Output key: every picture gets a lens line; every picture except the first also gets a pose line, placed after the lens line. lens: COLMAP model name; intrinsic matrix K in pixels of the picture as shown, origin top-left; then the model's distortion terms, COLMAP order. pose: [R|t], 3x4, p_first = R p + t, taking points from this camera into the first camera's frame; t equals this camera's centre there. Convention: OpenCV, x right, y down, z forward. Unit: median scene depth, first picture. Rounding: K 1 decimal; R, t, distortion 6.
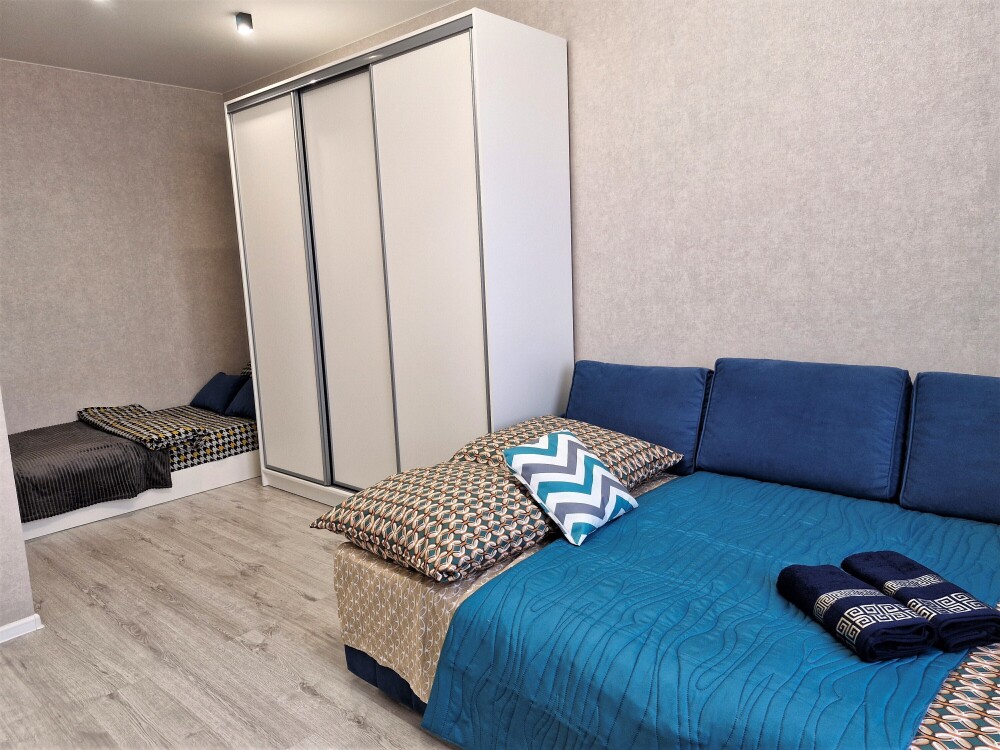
lens RADIAL K [[713.2, 0, 495.7], [0, 713.2, 369.3], [0, 0, 1]] dist [0.063031, -0.063668]
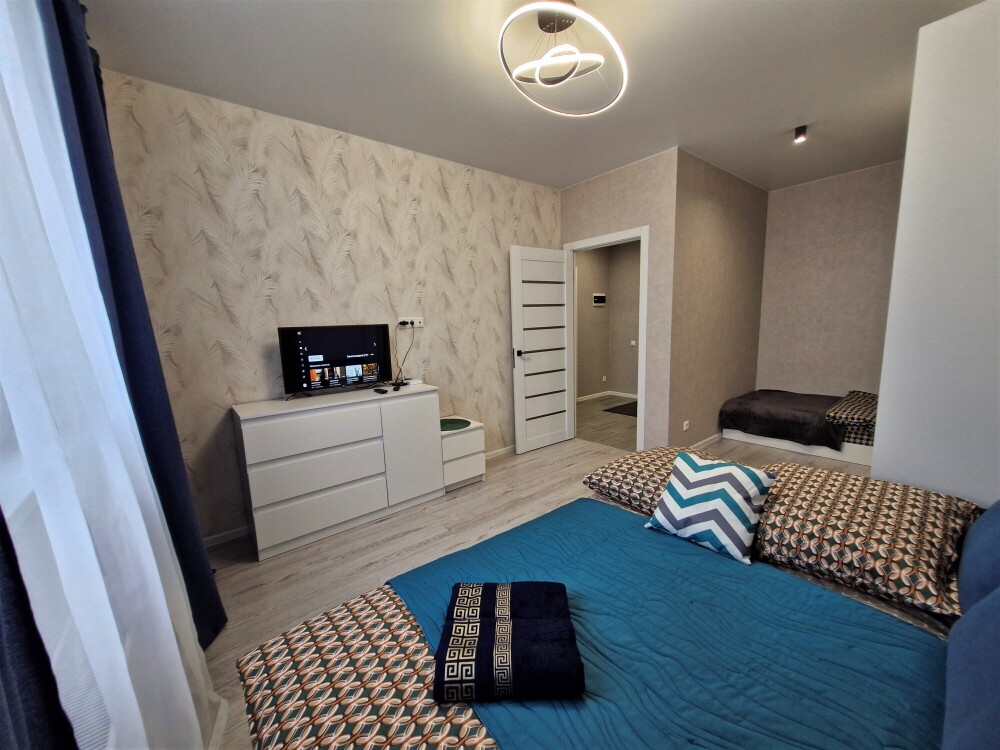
lens RADIAL K [[396.9, 0, 497.5], [0, 396.9, 377.2], [0, 0, 1]] dist [0.007009, -0.001705]
pose [[-0.172739, 0.185693, -0.967305, 0.654734], [-0.097773, 0.973985, 0.204436, -0.123415], [0.980103, 0.129891, -0.150089, 0.621930]]
